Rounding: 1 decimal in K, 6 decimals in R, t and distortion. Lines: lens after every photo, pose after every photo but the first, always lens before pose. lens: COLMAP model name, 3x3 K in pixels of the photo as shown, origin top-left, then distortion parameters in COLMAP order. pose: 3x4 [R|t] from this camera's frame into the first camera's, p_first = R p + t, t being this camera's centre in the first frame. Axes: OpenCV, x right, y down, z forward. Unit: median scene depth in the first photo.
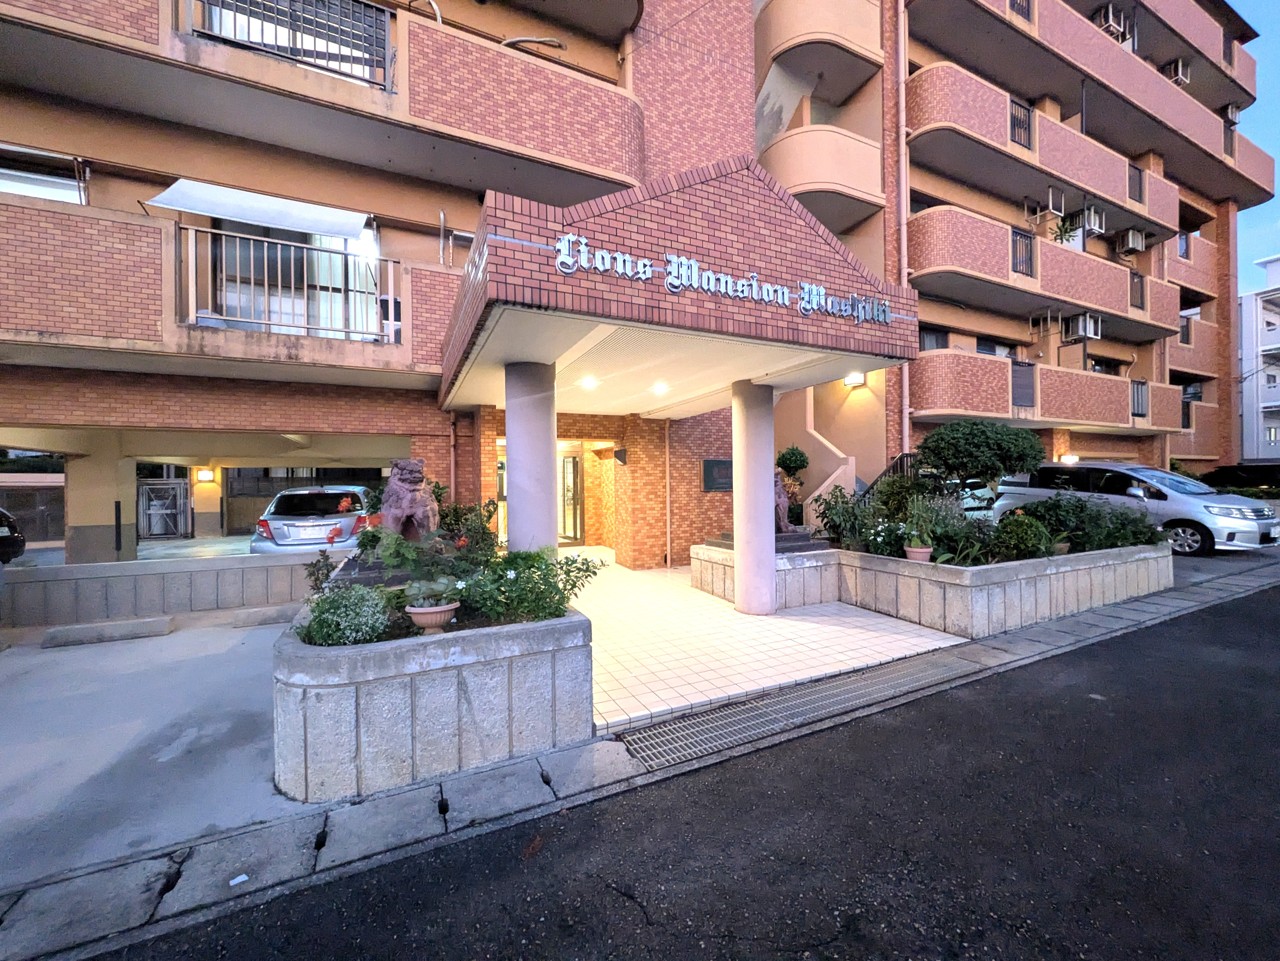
lens RADIAL K [[504.1, 0, 640.5], [0, 504.1, 483.8], [0, 0, 1]] dist [0.000741, 0.000170]
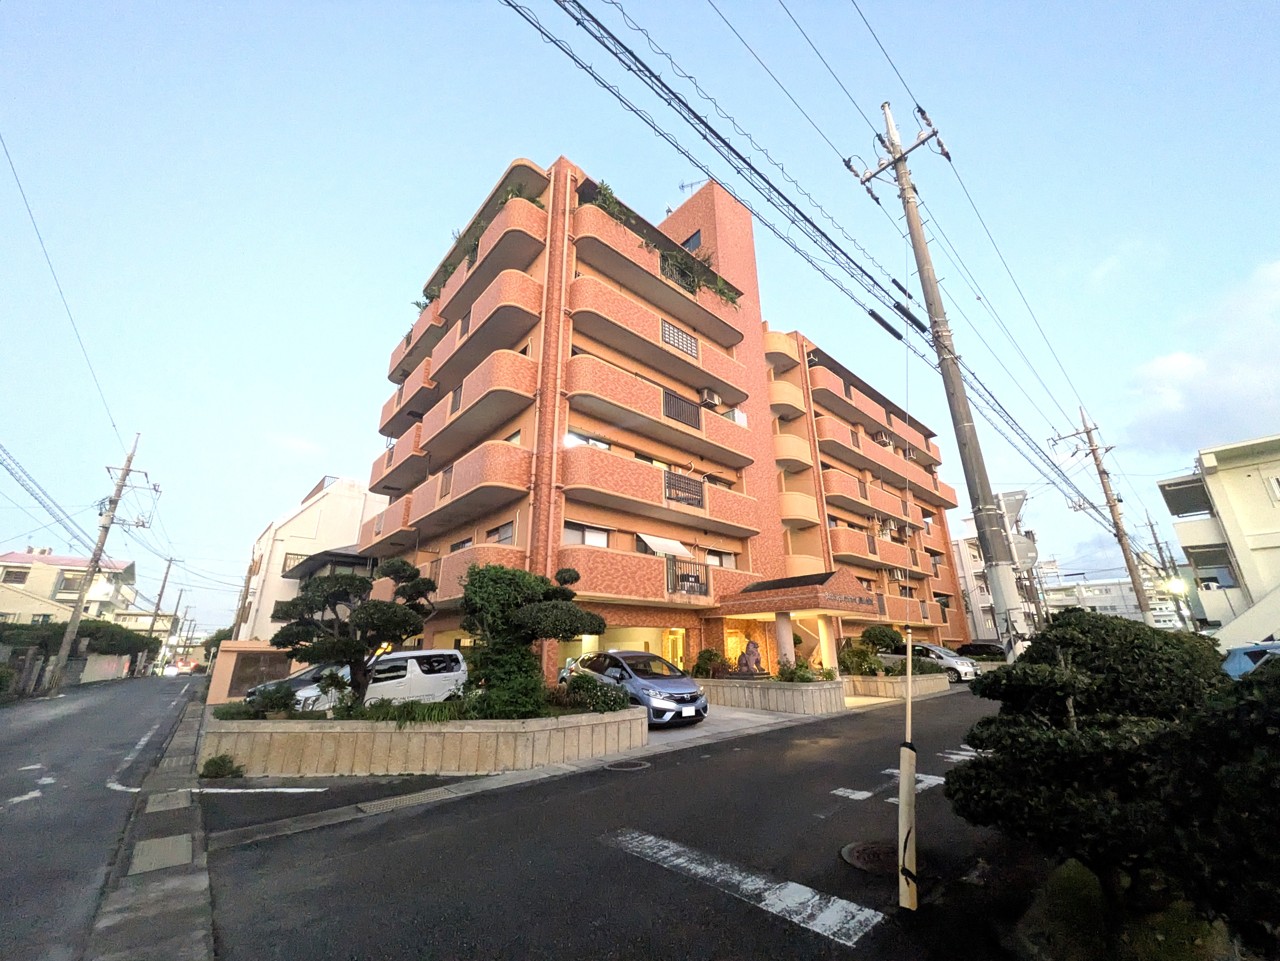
lens RADIAL K [[504.1, 0, 640.5], [0, 504.1, 483.8], [0, 0, 1]] dist [0.000741, 0.000170]
pose [[0.958598, 0.097444, 0.267572, -0.877118], [-0.005302, 0.945574, -0.325362, 0.024451], [-0.284713, 0.310473, 0.906943, -0.847233]]
